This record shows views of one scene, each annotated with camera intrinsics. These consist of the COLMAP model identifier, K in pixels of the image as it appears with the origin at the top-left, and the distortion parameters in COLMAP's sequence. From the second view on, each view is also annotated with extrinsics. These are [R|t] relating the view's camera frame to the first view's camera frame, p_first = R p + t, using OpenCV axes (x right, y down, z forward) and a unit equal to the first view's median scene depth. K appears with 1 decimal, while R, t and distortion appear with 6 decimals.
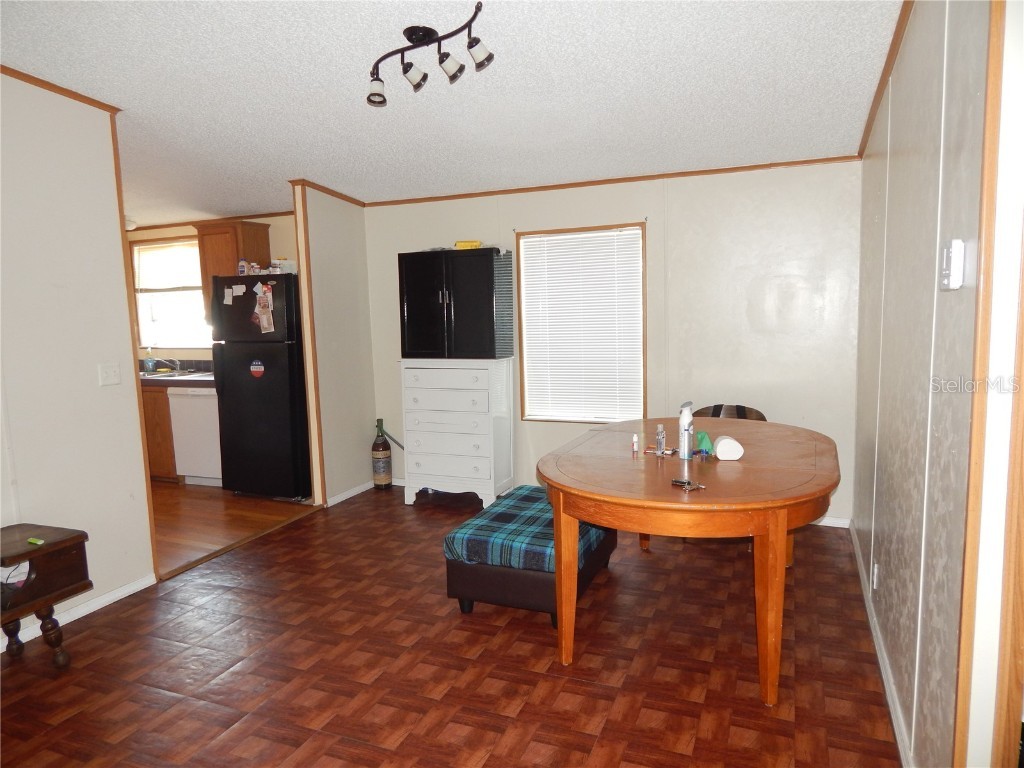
lens RADIAL K [[673.9, 0, 512.0], [0, 673.9, 384.0], [0, 0, 1]] dist [0.031811, -0.033764]
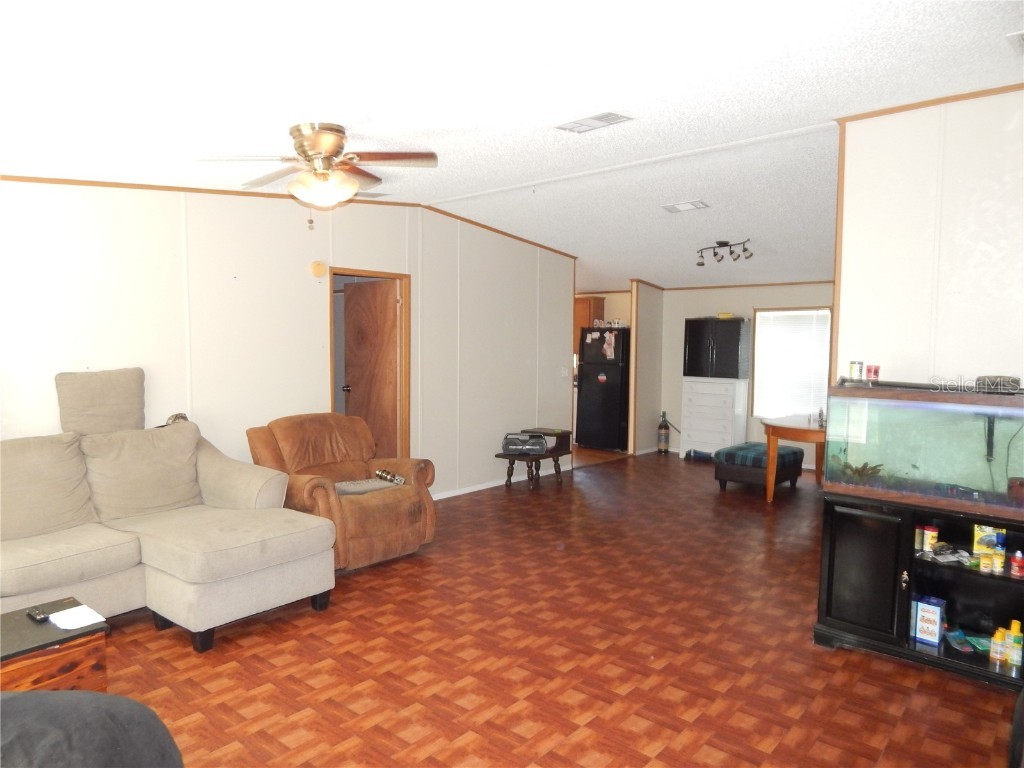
lens RADIAL K [[692.9, 0, 512.0], [0, 692.9, 384.0], [0, 0, 1]] dist [-0.006457, -0.002040]
pose [[0.951662, 0.058292, -0.301564, -0.038955], [-0.075746, 0.996042, -0.046501, 0.102726], [0.297660, 0.067095, 0.952311, -0.889636]]
